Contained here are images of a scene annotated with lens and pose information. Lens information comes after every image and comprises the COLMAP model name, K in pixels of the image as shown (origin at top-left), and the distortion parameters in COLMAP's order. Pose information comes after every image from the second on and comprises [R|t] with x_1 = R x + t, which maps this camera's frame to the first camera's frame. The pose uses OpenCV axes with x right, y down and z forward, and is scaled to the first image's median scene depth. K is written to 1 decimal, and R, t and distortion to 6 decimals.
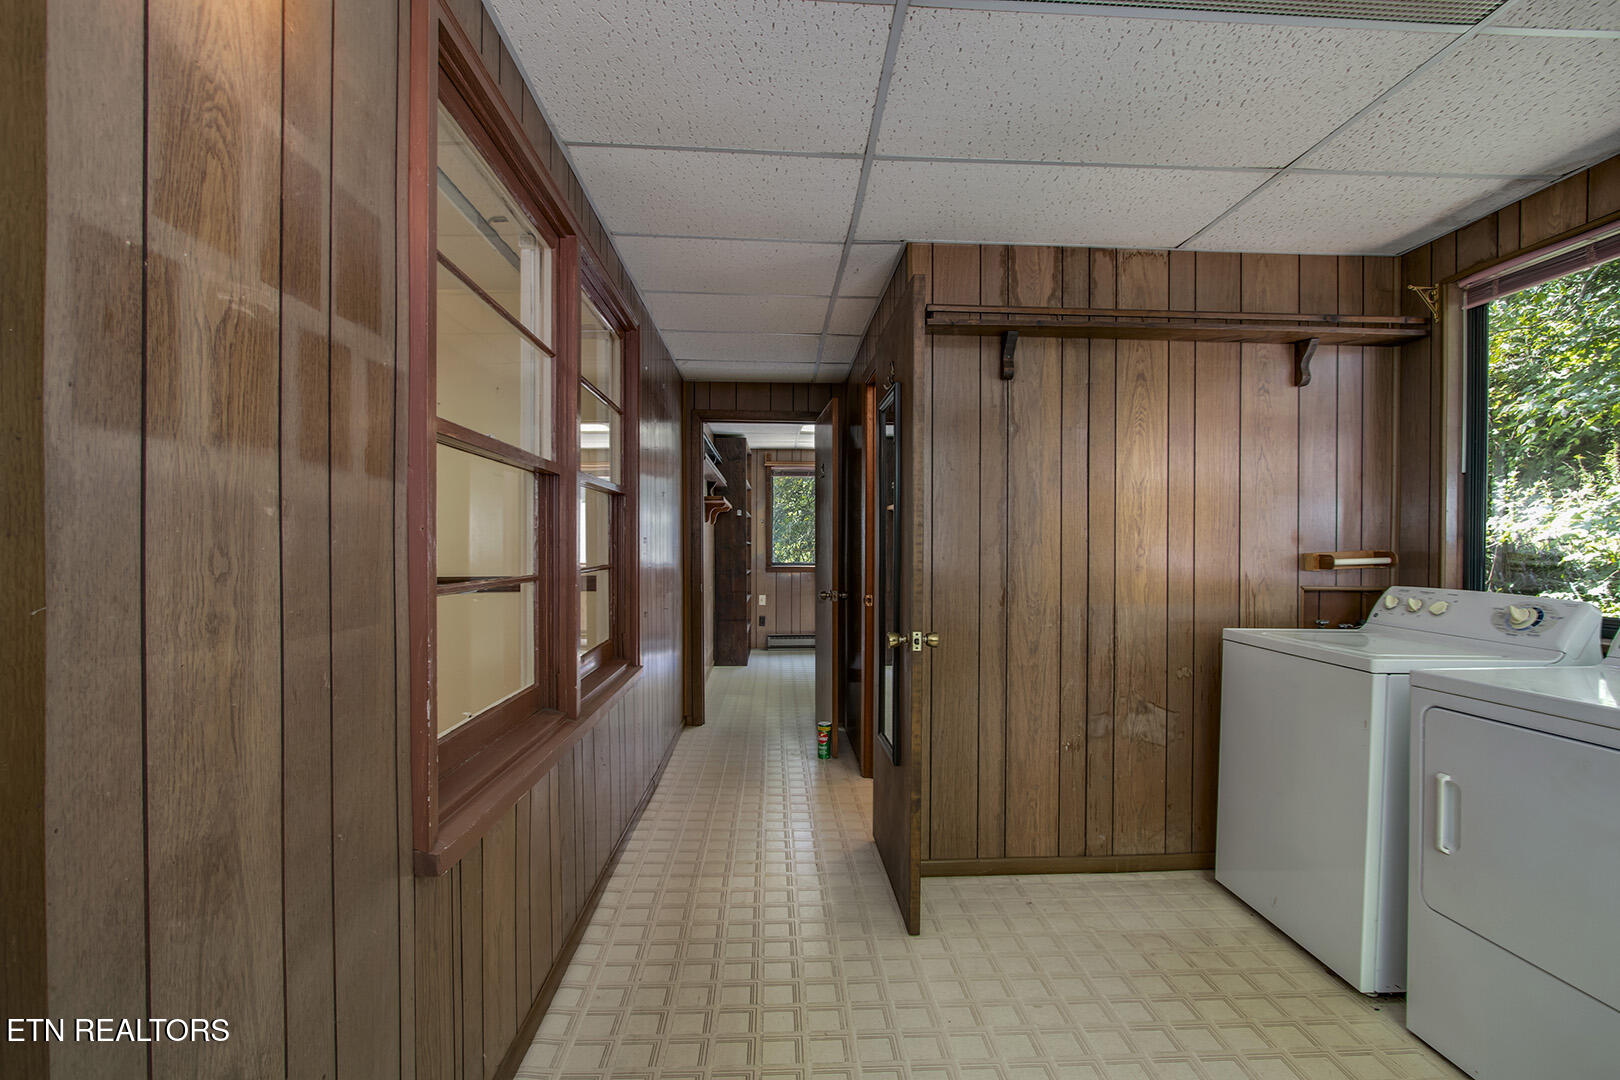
lens RADIAL K [[759.5, 0, 810.6], [0, 759.5, 550.1], [0, 0, 1]] dist [-0.013379, 0.001311]
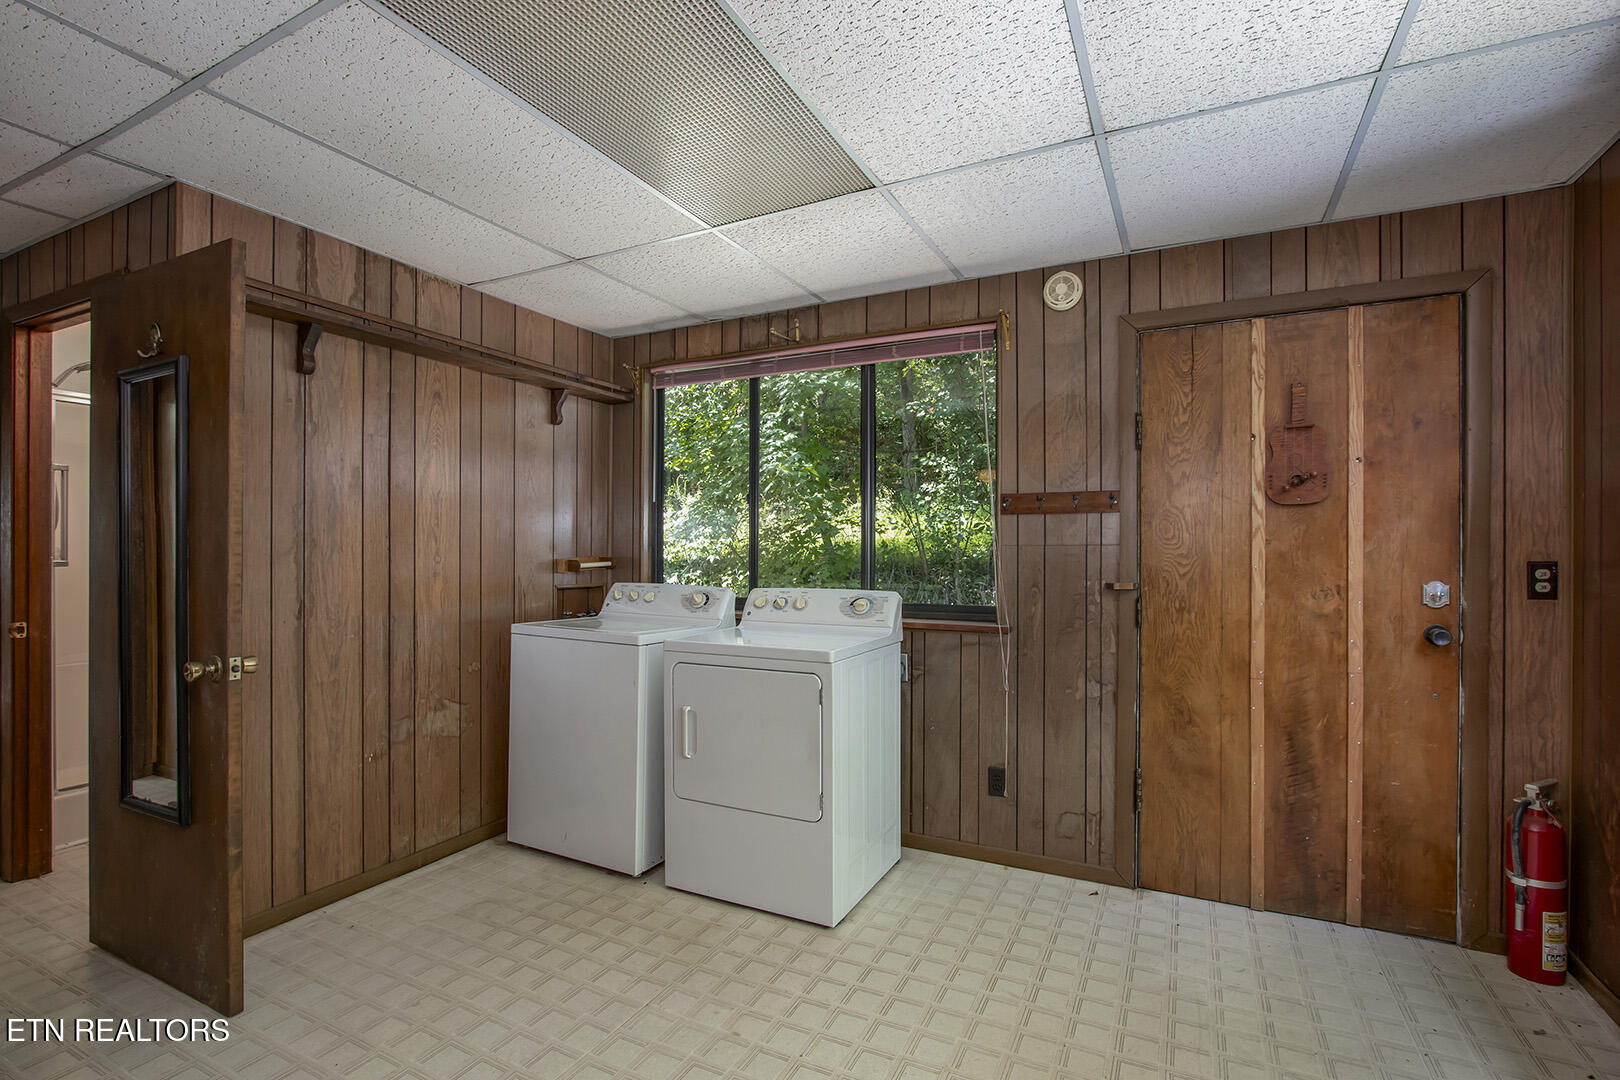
lens RADIAL K [[759.5, 0, 807.2], [0, 759.5, 546.5], [0, 0, 1]] dist [-0.013379, 0.001311]
pose [[0.499146, 0.002181, 0.866515, -0.230577], [0.001118, 0.999994, -0.003161, -0.011961], [-0.866517, 0.002547, 0.499140, 0.016472]]
